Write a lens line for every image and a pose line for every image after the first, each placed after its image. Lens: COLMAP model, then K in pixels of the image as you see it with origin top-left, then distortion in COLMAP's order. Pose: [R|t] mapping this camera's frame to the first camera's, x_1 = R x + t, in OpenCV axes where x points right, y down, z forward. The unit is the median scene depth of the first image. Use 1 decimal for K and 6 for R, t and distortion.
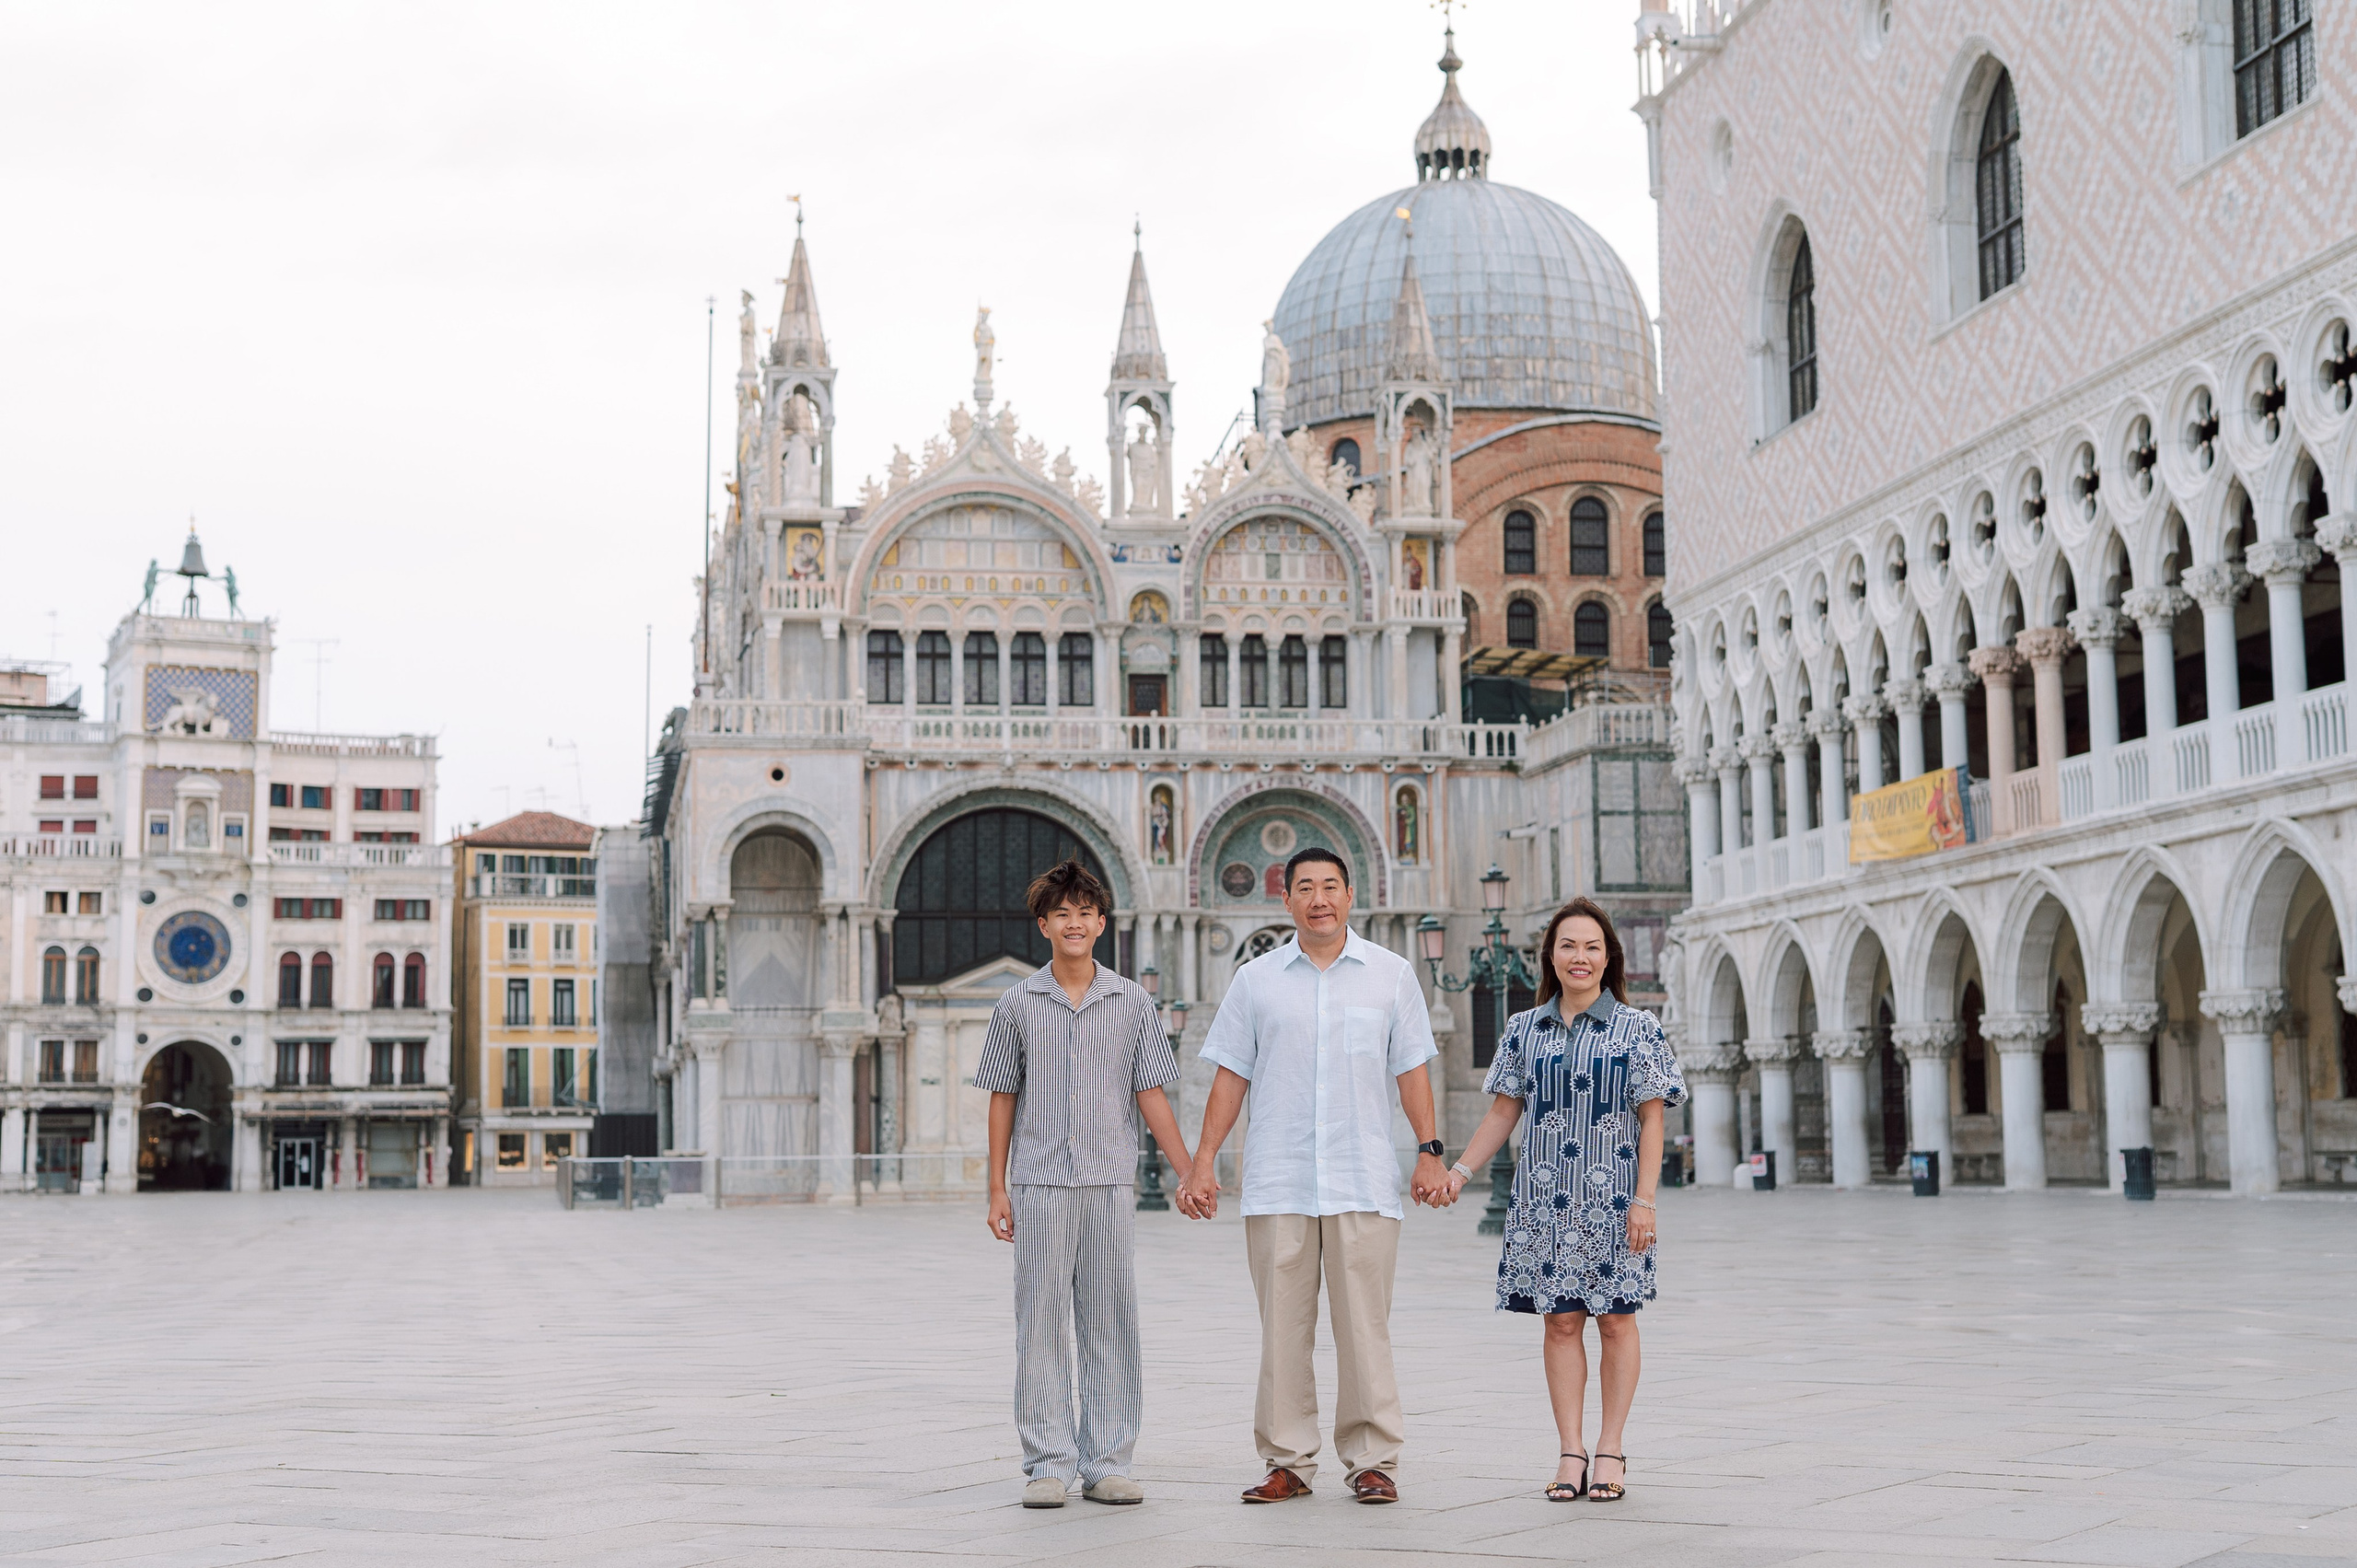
lens RADIAL K [[3291.4, 0, 1183.2], [0, 3291.4, 778.8], [0, 0, 1]] dist [0.002963, 0.018568]
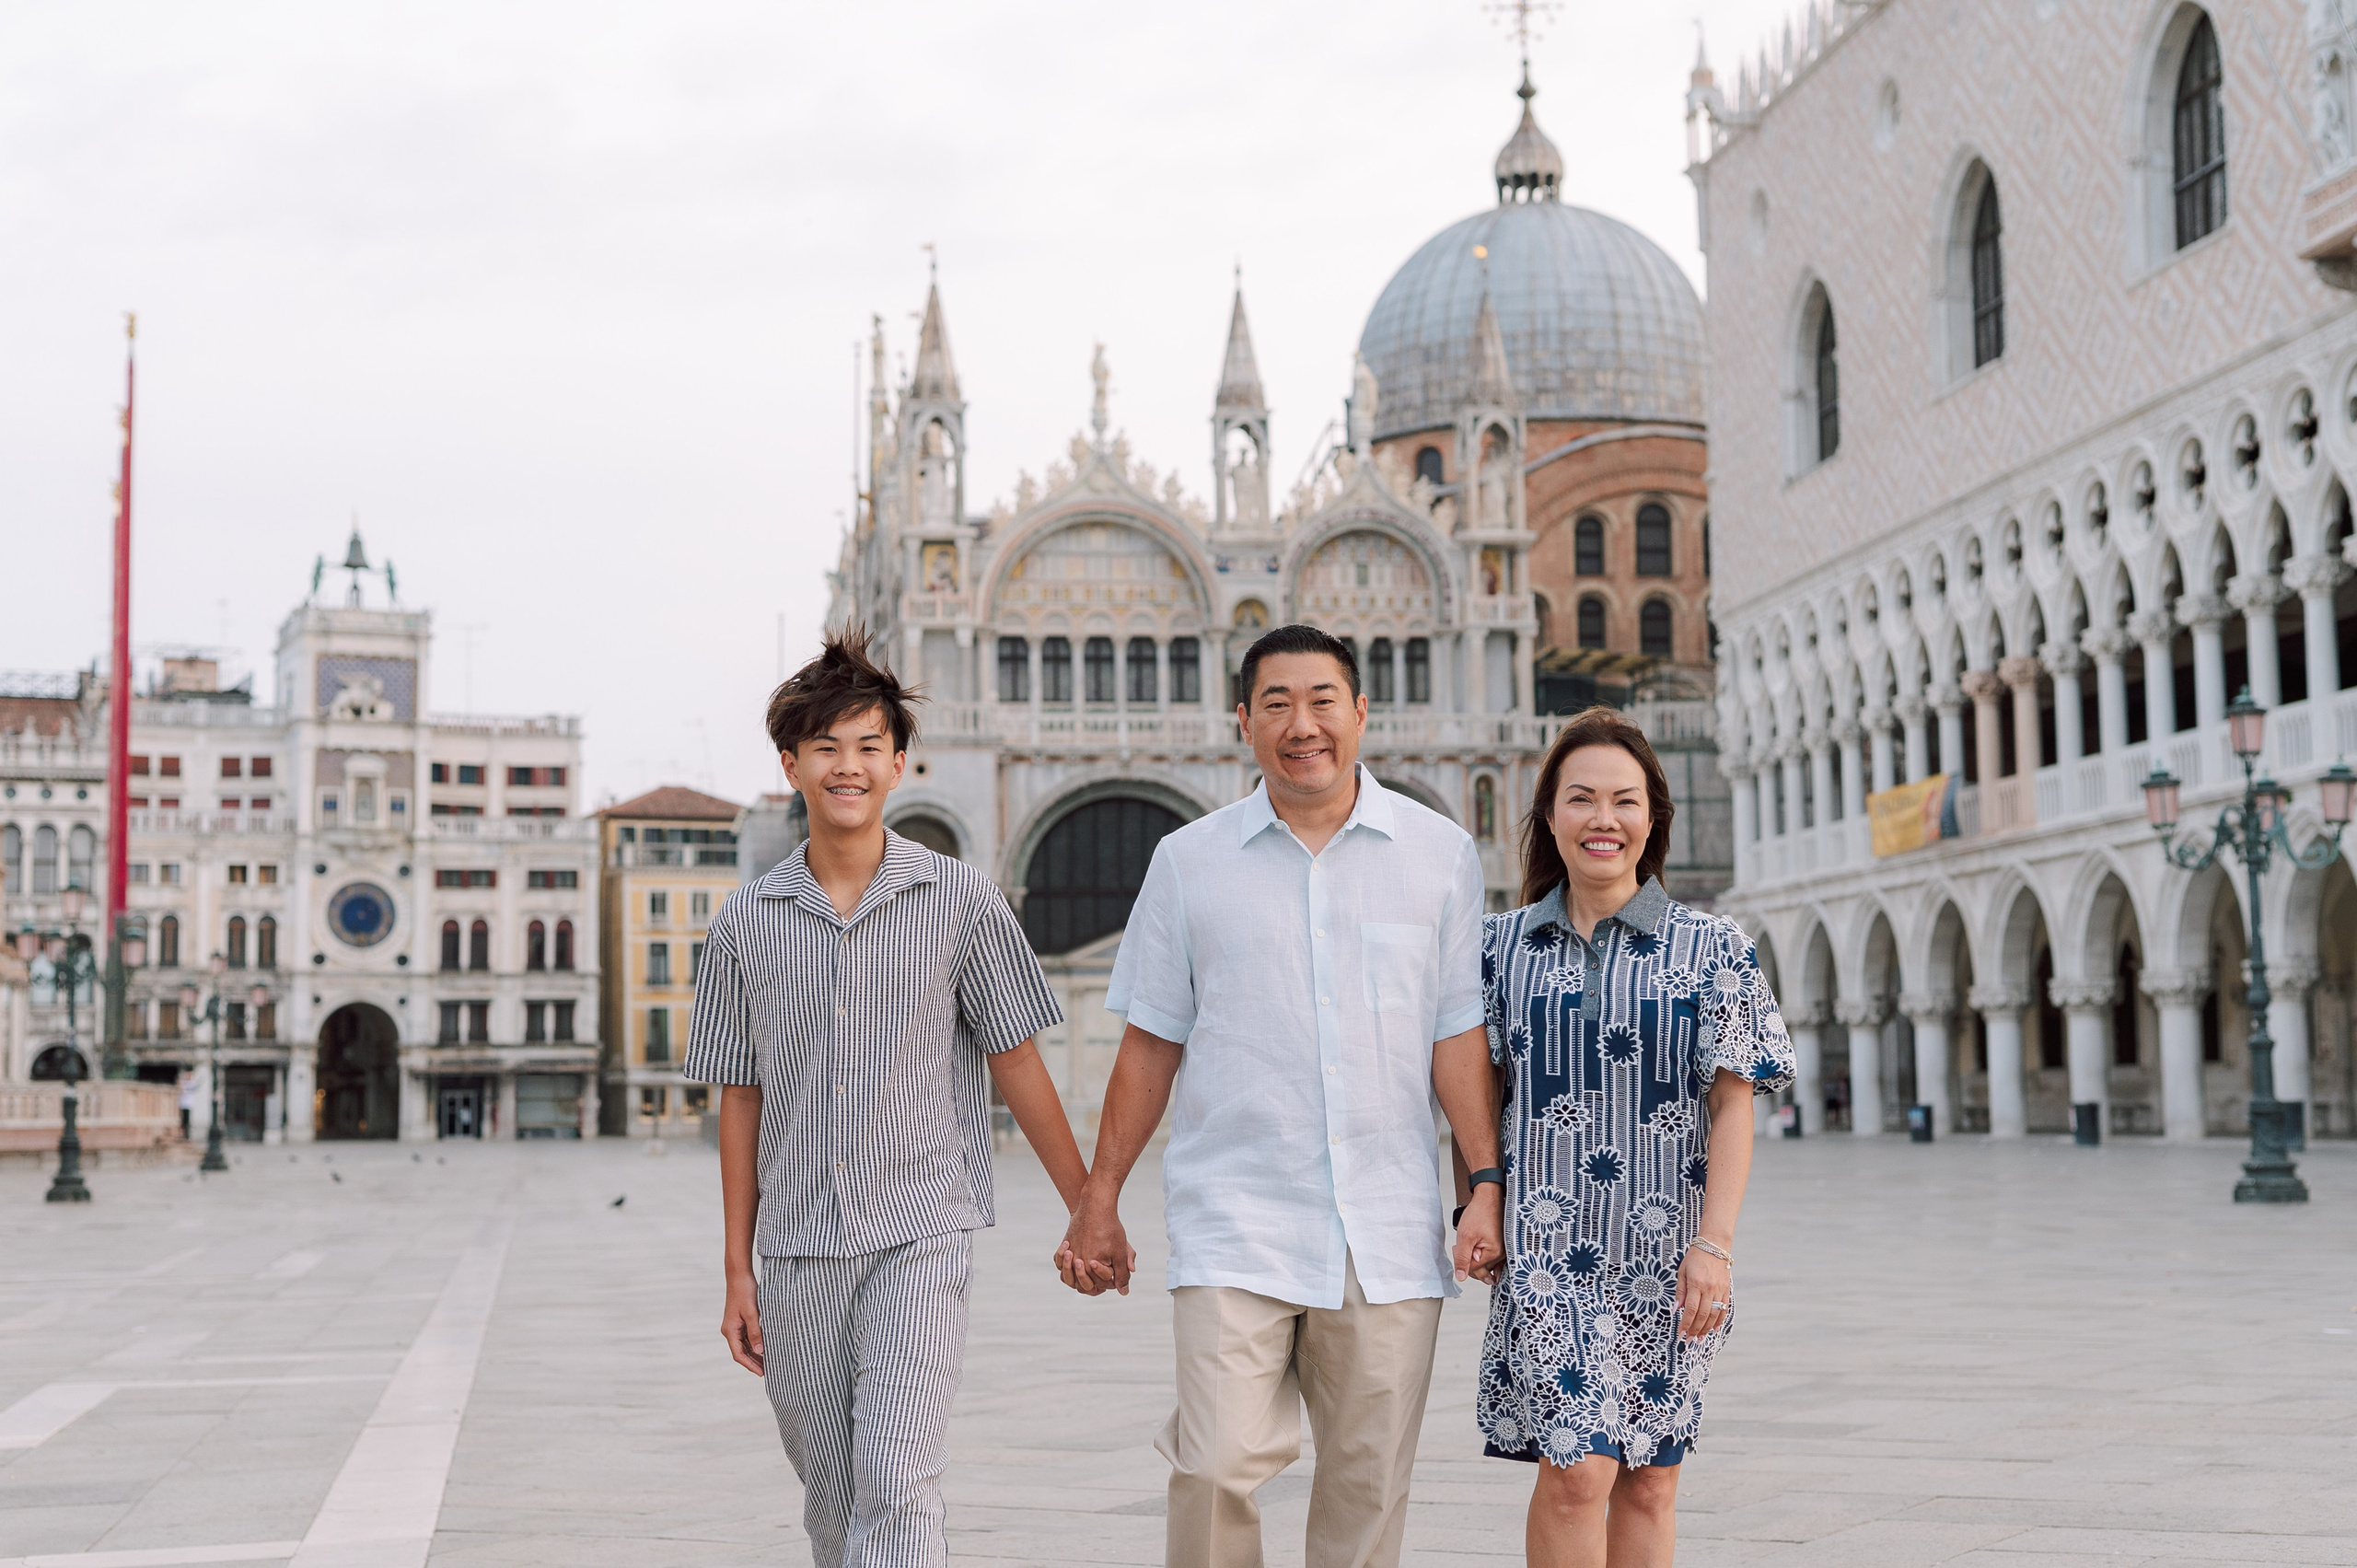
lens RADIAL K [[3334.6, 0, 1150.3], [0, 3334.6, 784.7], [0, 0, 1]] dist [-0.008437, 0.097889]
pose [[0.999280, -0.004341, -0.037692, -0.001906], [0.005012, 0.999830, 0.017739, -0.014611], [0.037609, -0.017916, 0.999132, -0.122186]]
